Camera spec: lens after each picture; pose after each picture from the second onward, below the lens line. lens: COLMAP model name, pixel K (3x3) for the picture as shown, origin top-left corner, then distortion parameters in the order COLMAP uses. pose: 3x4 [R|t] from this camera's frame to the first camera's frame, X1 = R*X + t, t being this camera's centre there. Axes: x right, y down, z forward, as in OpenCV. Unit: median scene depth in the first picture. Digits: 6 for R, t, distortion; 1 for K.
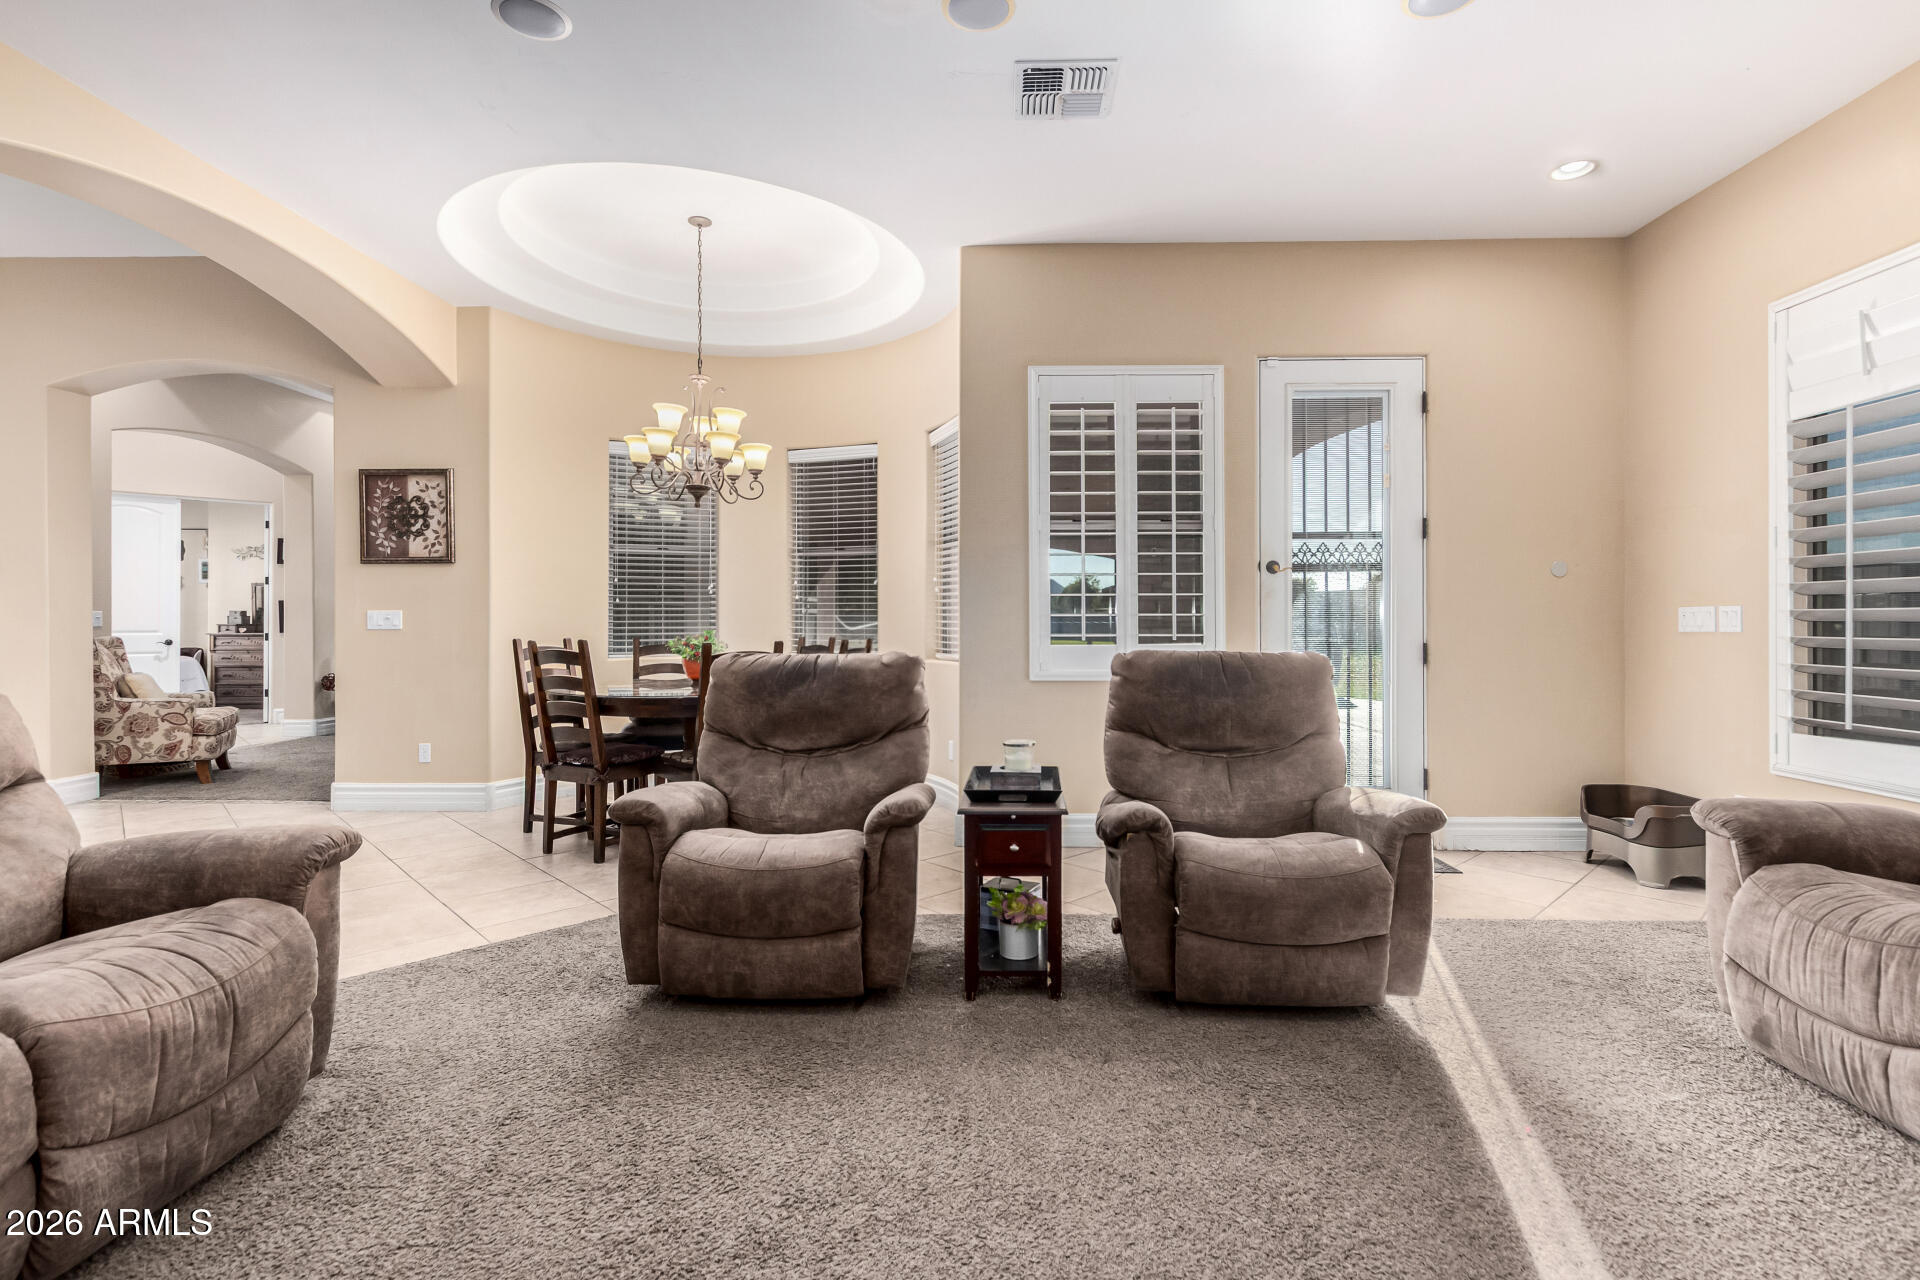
lens RADIAL K [[893.3, 0, 977.4], [0, 893.3, 618.1], [0, 0, 1]] dist [0.009908, -0.003863]
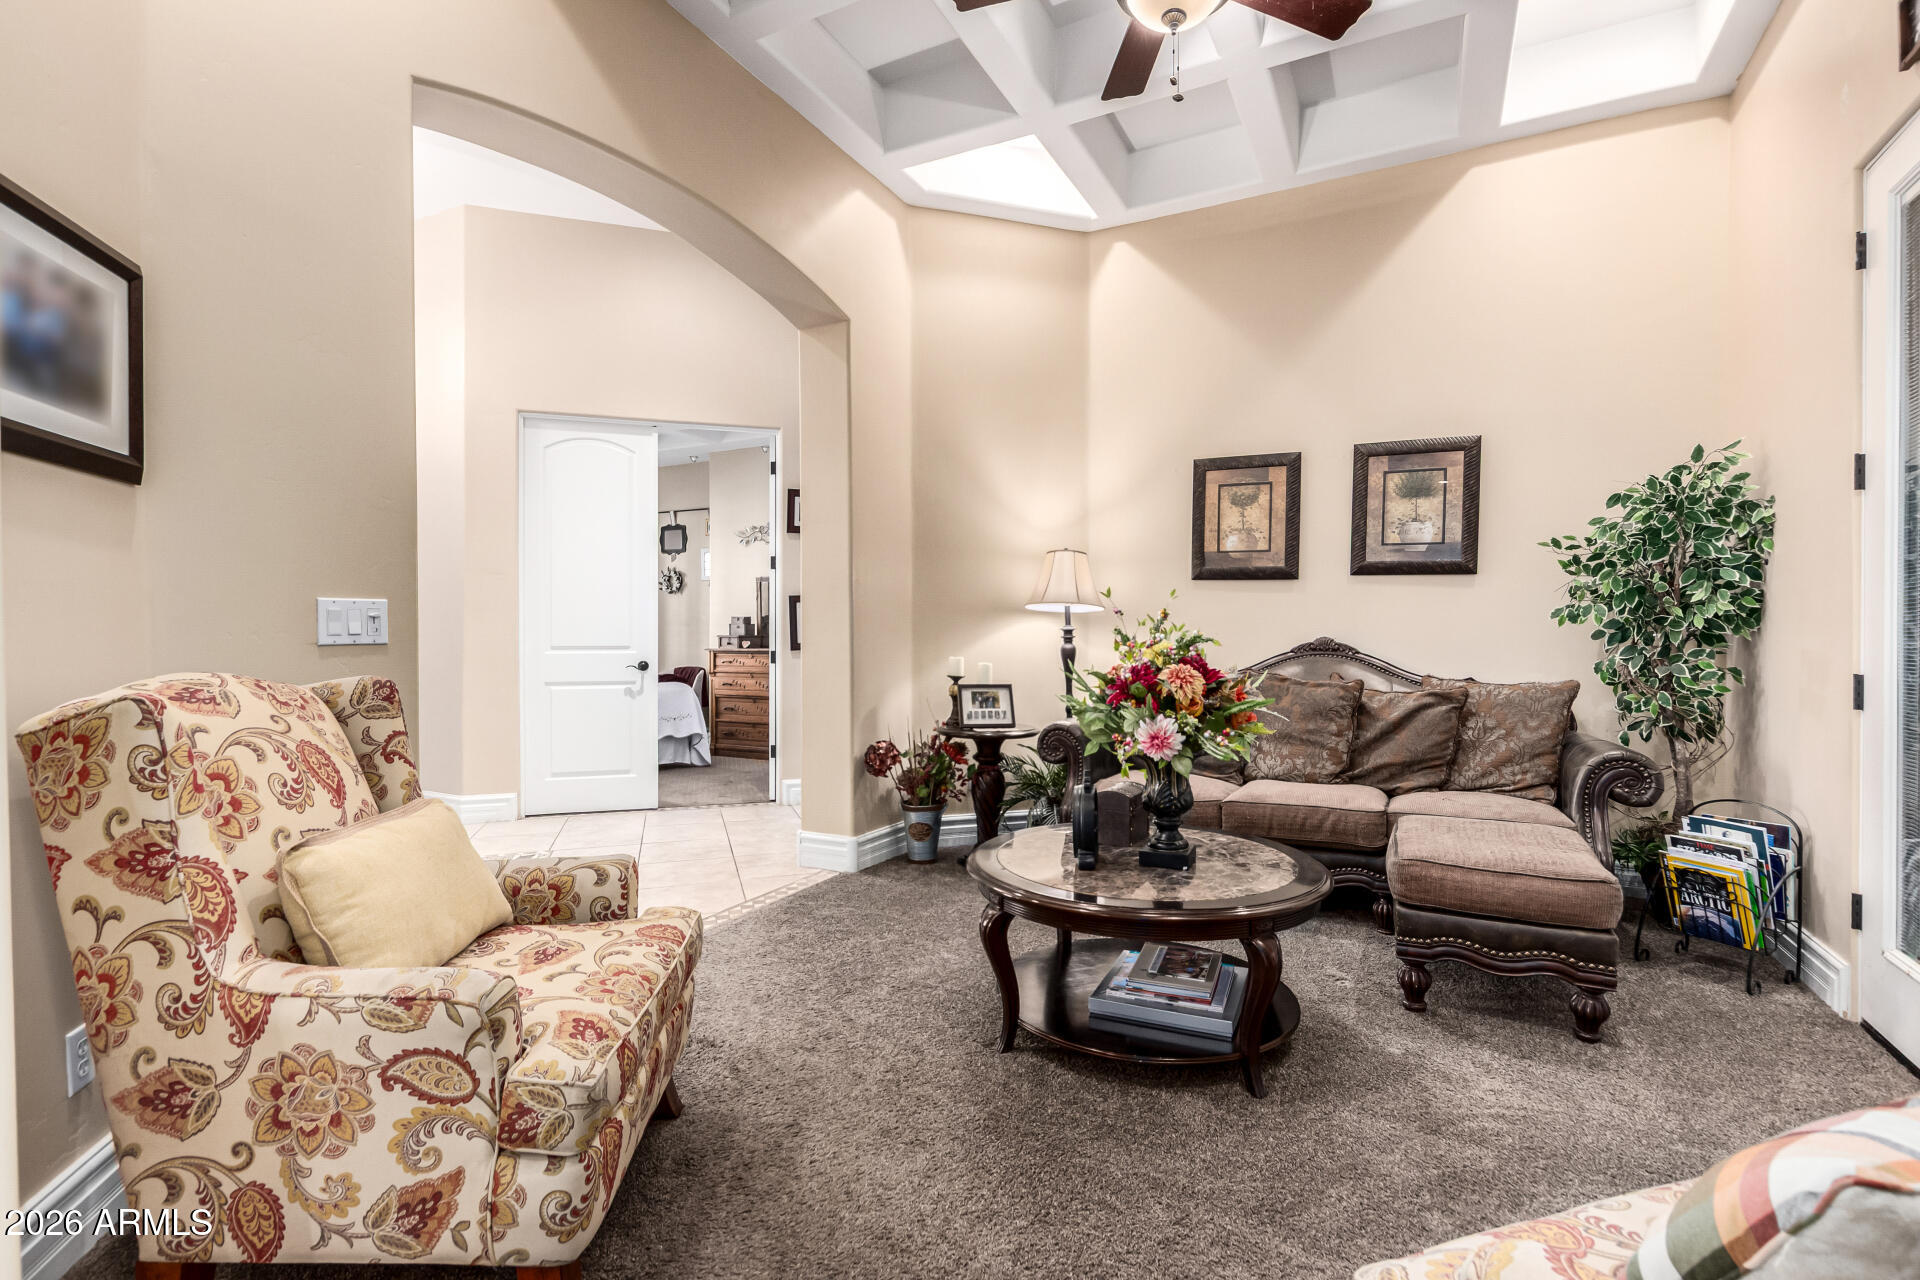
lens RADIAL K [[893.3, 0, 965.9], [0, 893.3, 647.3], [0, 0, 1]] dist [0.009908, -0.003863]
pose [[0.896697, 0.008860, -0.442555, -0.780476], [-0.000373, 0.999814, 0.019260, 0.005004], [0.442644, -0.017106, 0.896534, 0.988202]]
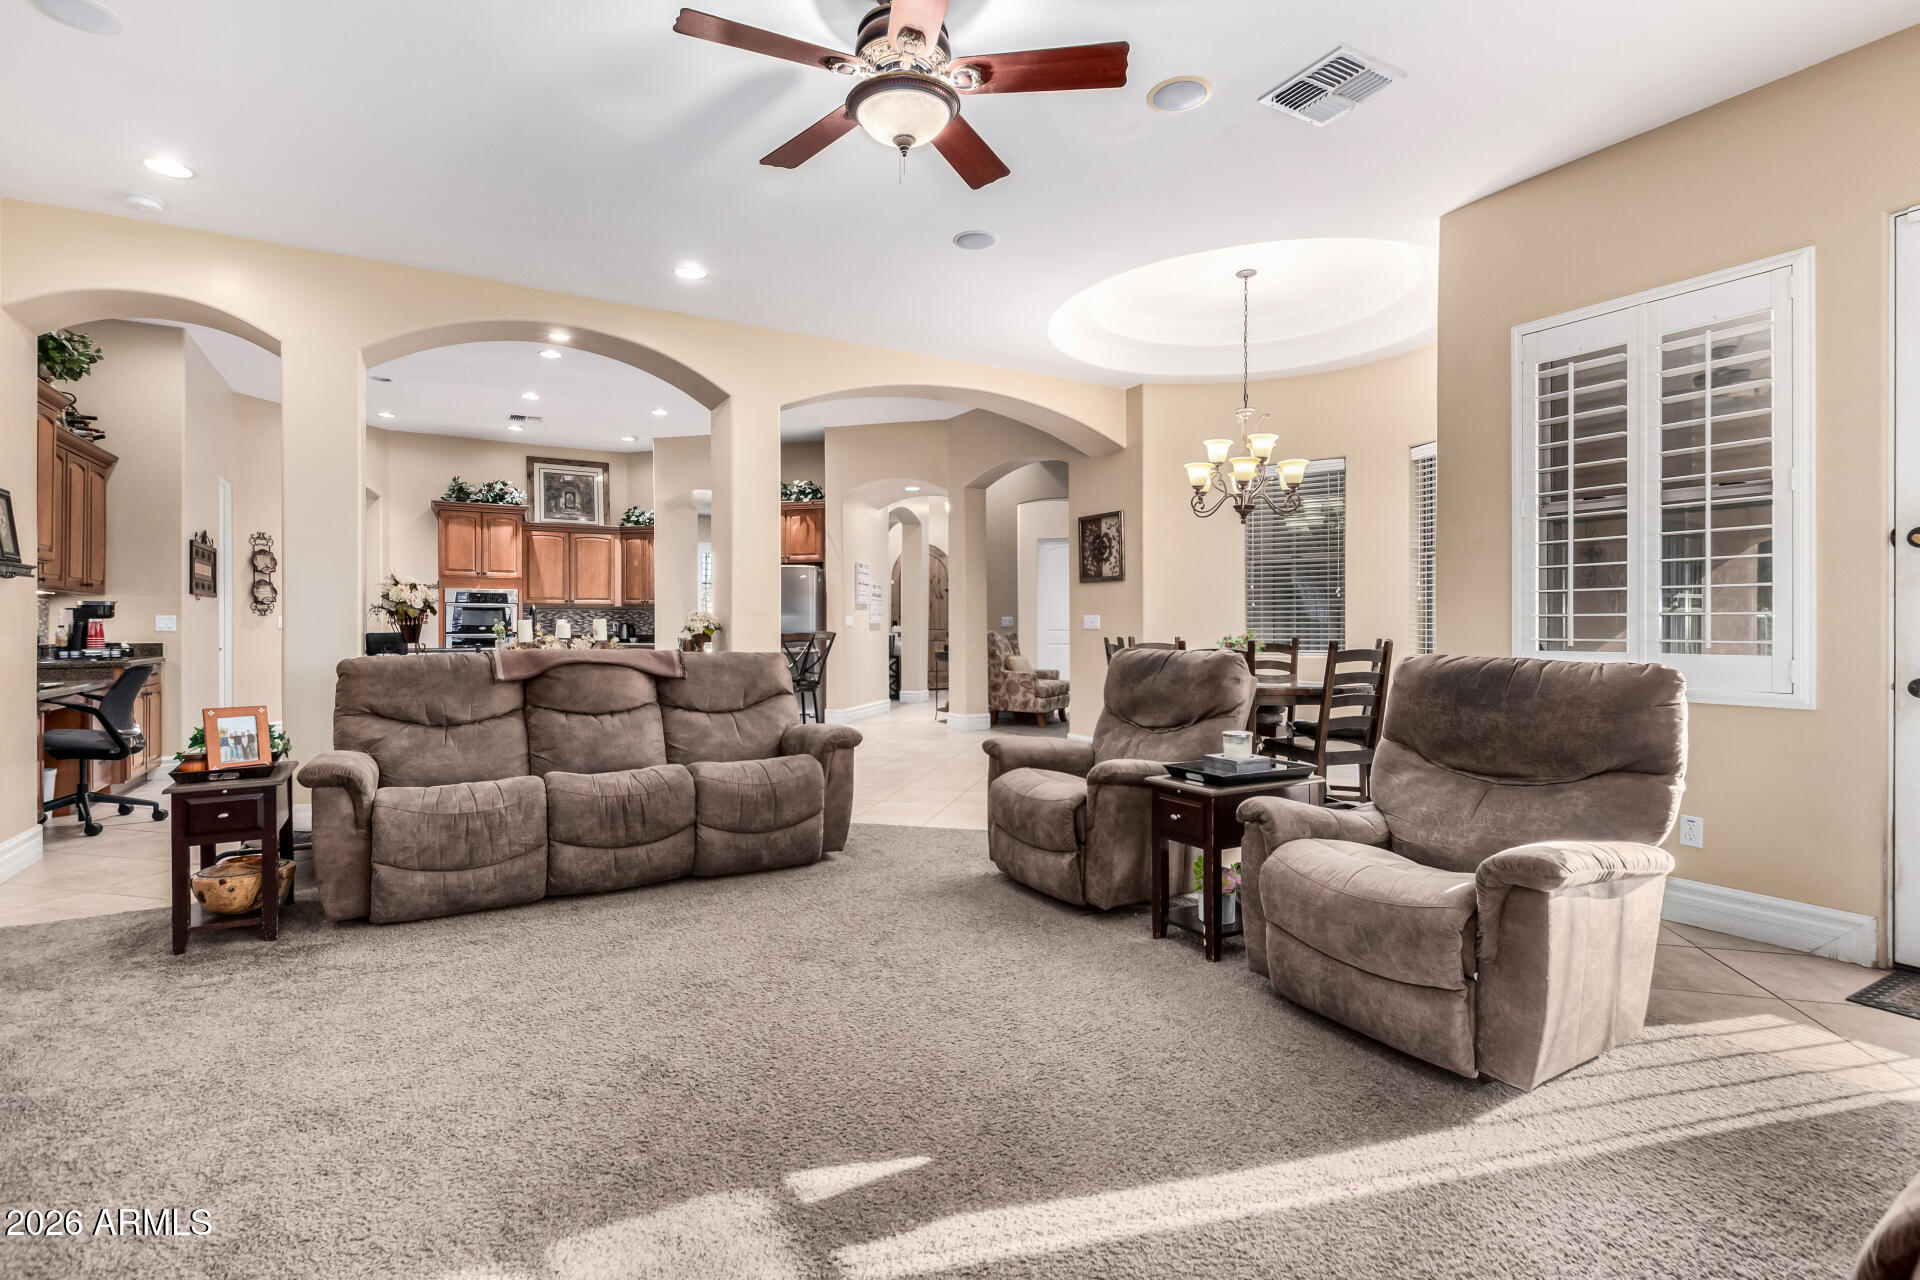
lens RADIAL K [[893.3, 0, 951.6], [0, 893.3, 633.7], [0, 0, 1]] dist [0.009908, -0.003863]
pose [[0.527825, 0.009903, -0.849296, 0.423715], [0.002929, 0.999905, 0.013480, 0.000522], [0.849348, -0.009603, 0.527745, 0.067094]]
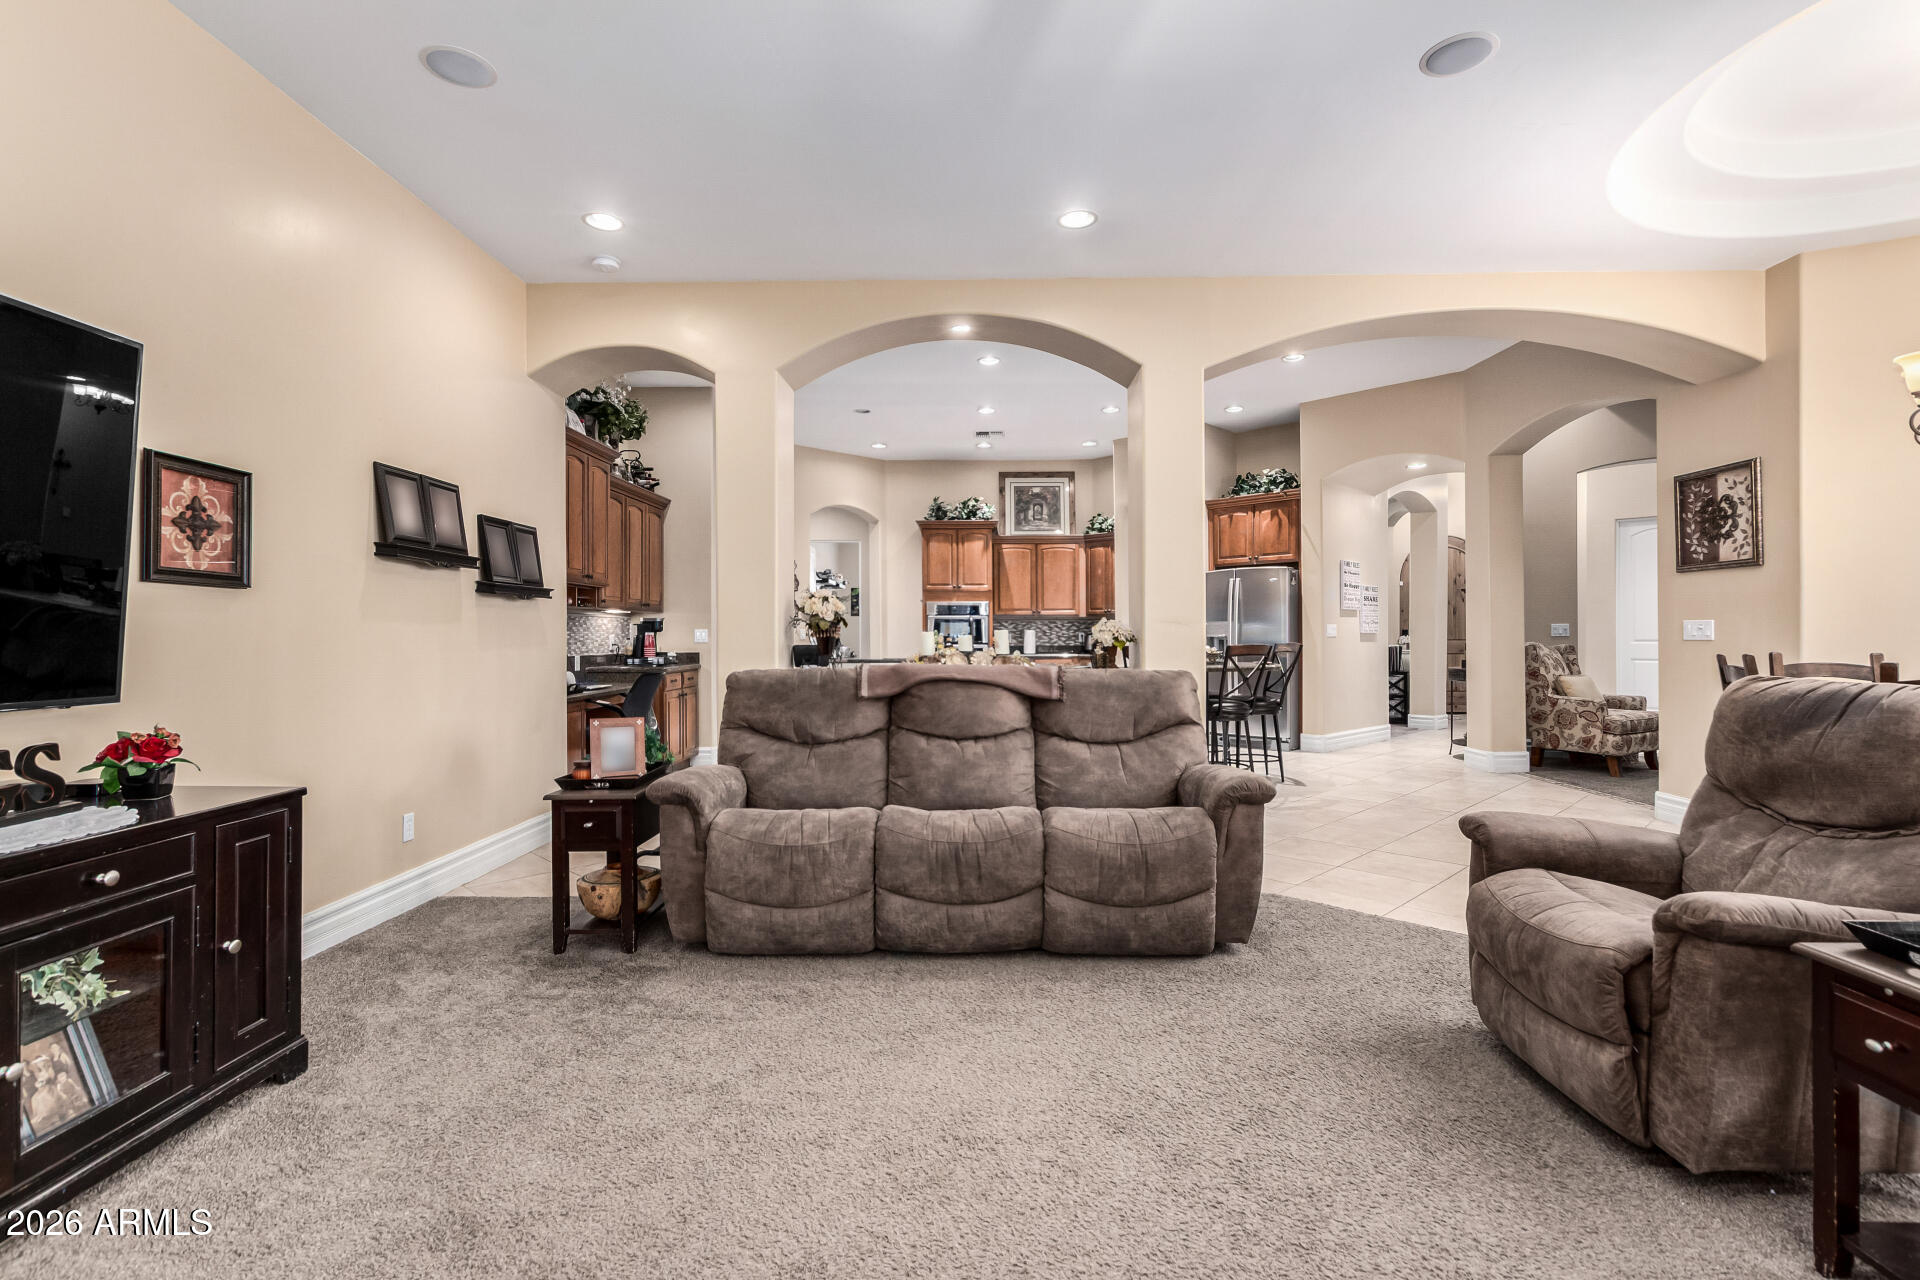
lens RADIAL K [[893.3, 0, 964.3], [0, 893.3, 640.0], [0, 0, 1]] dist [0.009908, -0.003863]
pose [[0.012678, 0.006865, -0.999896, 0.282721], [0.007744, 0.999946, 0.006963, -0.000102], [0.999890, -0.007831, 0.012624, 0.209840]]
